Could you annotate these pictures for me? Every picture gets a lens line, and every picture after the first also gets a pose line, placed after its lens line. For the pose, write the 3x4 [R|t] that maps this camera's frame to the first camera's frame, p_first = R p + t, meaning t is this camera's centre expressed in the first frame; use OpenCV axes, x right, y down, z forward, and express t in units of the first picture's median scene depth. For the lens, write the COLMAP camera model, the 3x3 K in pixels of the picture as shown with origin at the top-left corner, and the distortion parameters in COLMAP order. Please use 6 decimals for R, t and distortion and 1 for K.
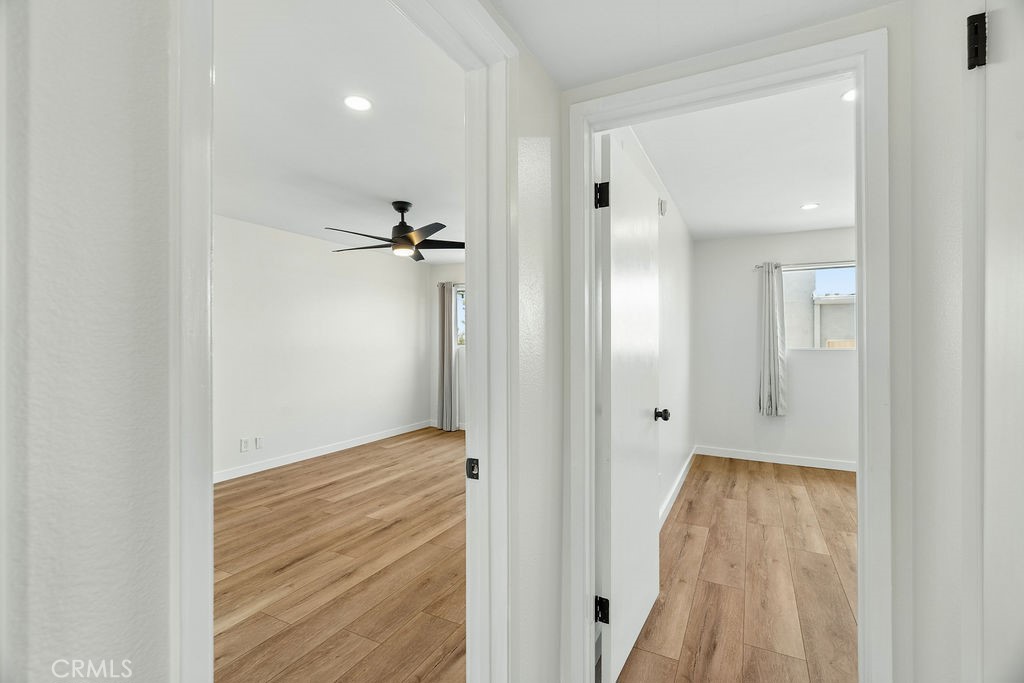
lens RADIAL K [[462.7, 0, 512.0], [0, 462.7, 341.5], [0, 0, 1]] dist [-0.000953, -0.000007]
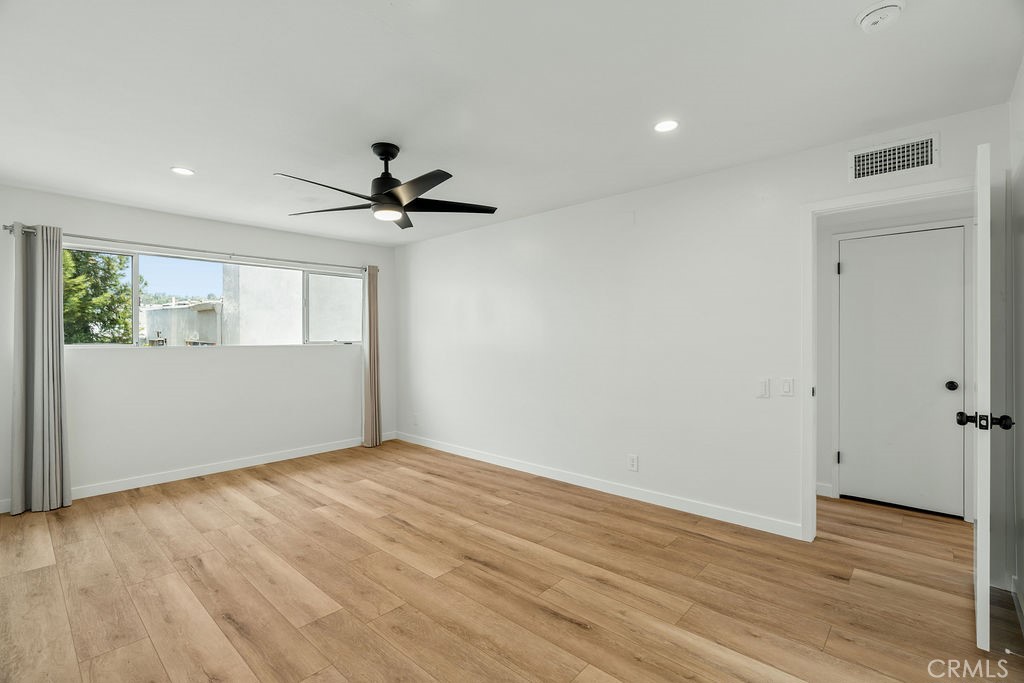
lens RADIAL K [[464.0, 0, 513.1], [0, 464.0, 338.5], [0, 0, 1]] dist [-0.007505, 0.000218]
pose [[0.249951, -0.002906, 0.968254, -0.856046], [0.004280, 0.999989, 0.001897, 0.001923], [-0.968249, 0.003670, 0.249961, 0.606578]]
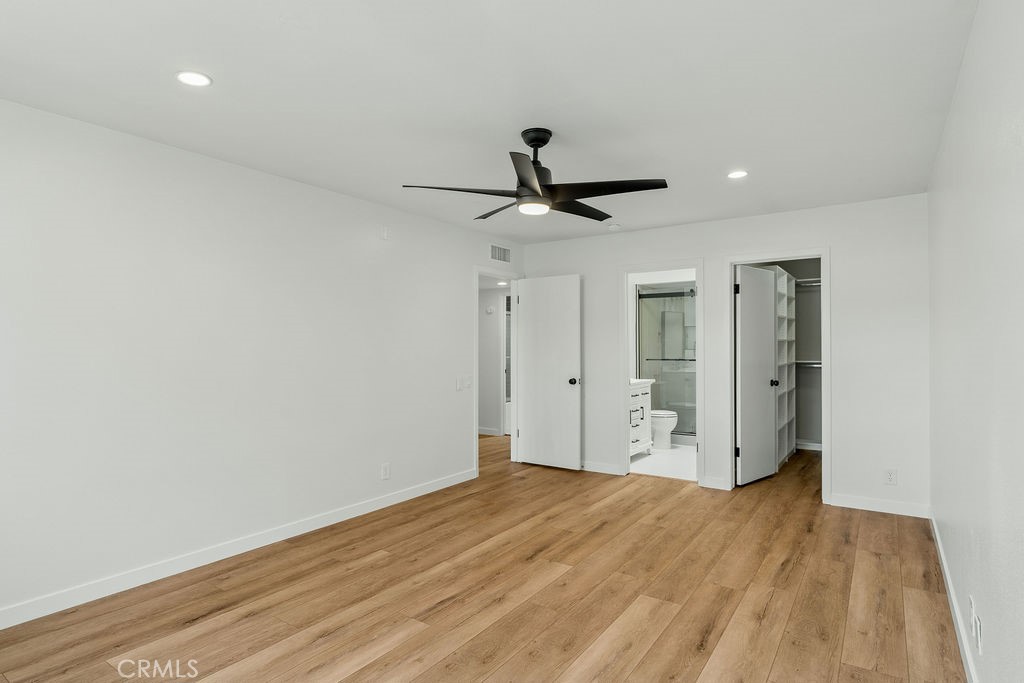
lens RADIAL K [[536.6, 0, 512.0], [0, 536.6, 341.5], [0, 0, 1]] dist [-0.004348, -0.000330]
pose [[-0.992806, 0.002057, 0.119715, -0.281360], [0.000558, 0.999921, -0.012555, 0.001831], [-0.119731, -0.012398, -0.992729, 1.678427]]
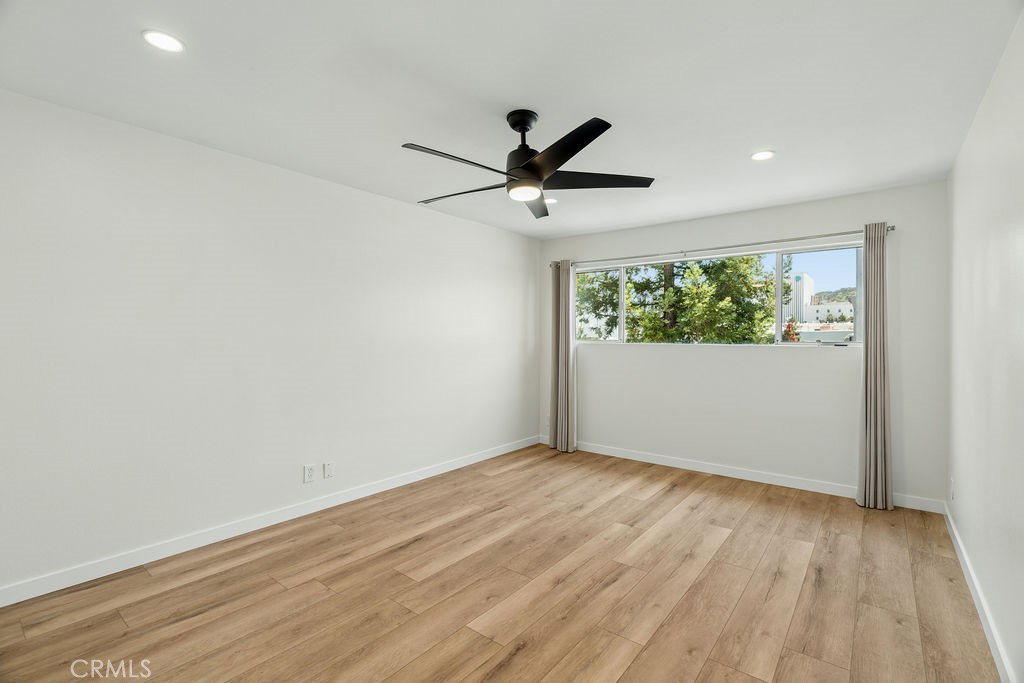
lens RADIAL K [[464.0, 0, 513.1], [0, 464.0, 338.5], [0, 0, 1]] dist [-0.007505, 0.000218]
pose [[0.981913, 0.003602, -0.189300, -0.124719], [-0.002940, 0.999989, 0.003782, 0.000890], [0.189311, -0.003157, 0.981912, 0.364514]]
